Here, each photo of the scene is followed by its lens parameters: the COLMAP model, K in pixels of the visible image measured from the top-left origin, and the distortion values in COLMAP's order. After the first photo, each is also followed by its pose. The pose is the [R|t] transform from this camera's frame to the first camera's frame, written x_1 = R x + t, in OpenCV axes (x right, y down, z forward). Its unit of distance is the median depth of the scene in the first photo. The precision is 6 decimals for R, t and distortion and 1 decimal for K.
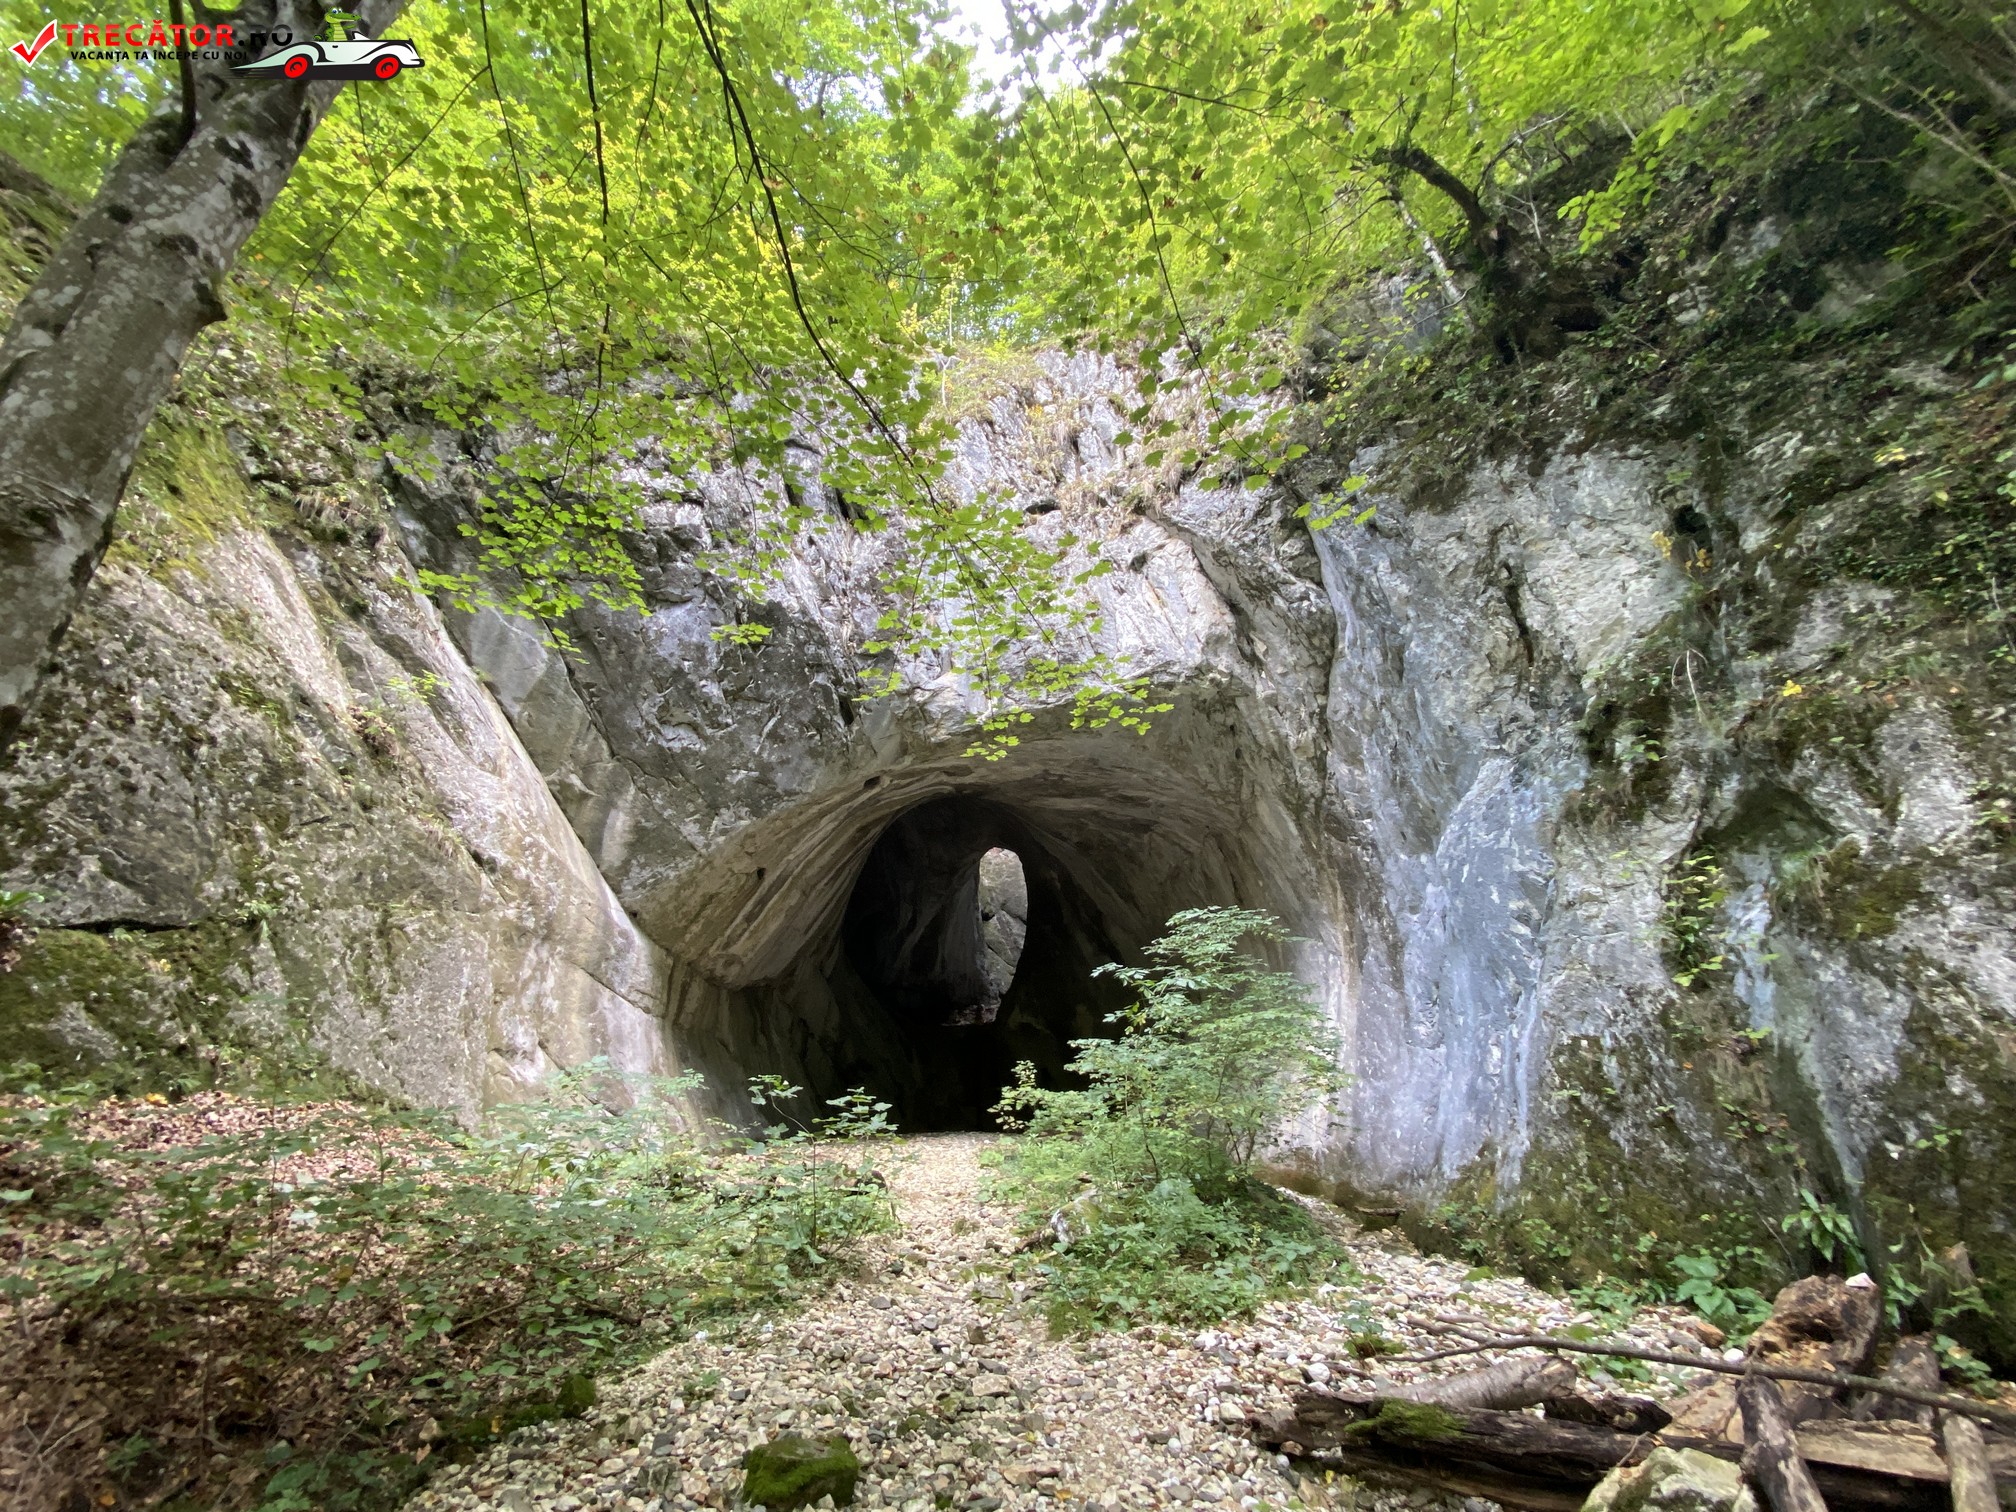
lens RADIAL K [[830.1, 0, 1008.0], [0, 830.1, 756.0], [0, 0, 1]] dist [0.013645, -0.021807]
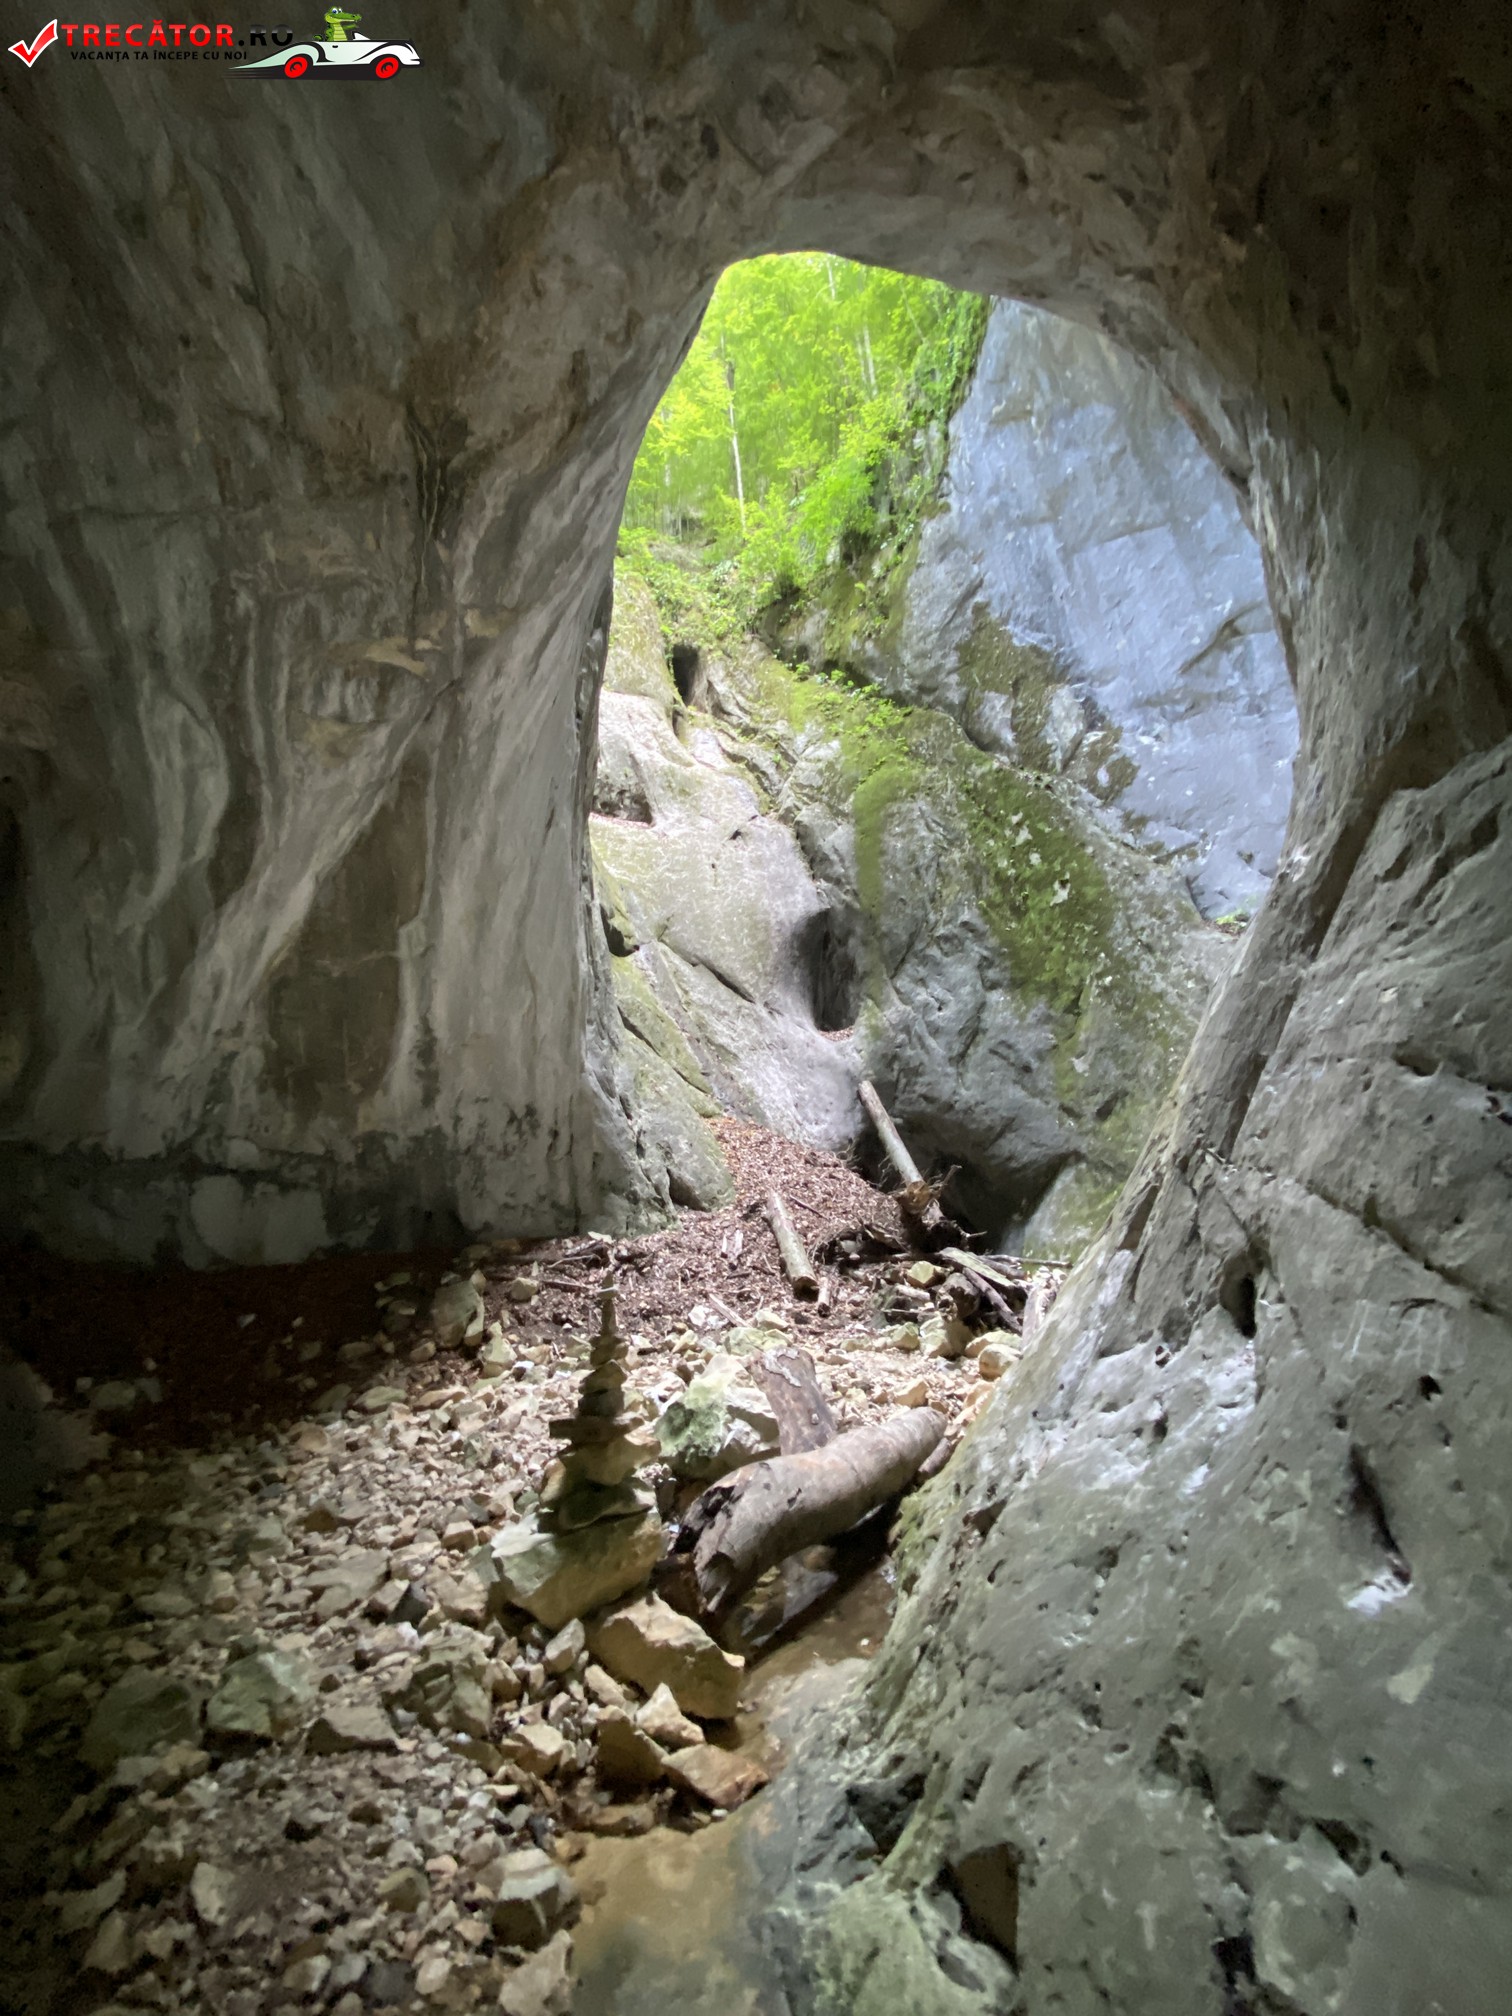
lens RADIAL K [[830.1, 0, 756.0], [0, 830.1, 1008.0], [0, 0, 1]] dist [0.013645, -0.021807]
pose [[0.987007, 0.012946, 0.160154, -0.027415], [-0.029221, 0.994589, 0.099691, 0.214366], [-0.157996, -0.103075, 0.982045, 0.781632]]
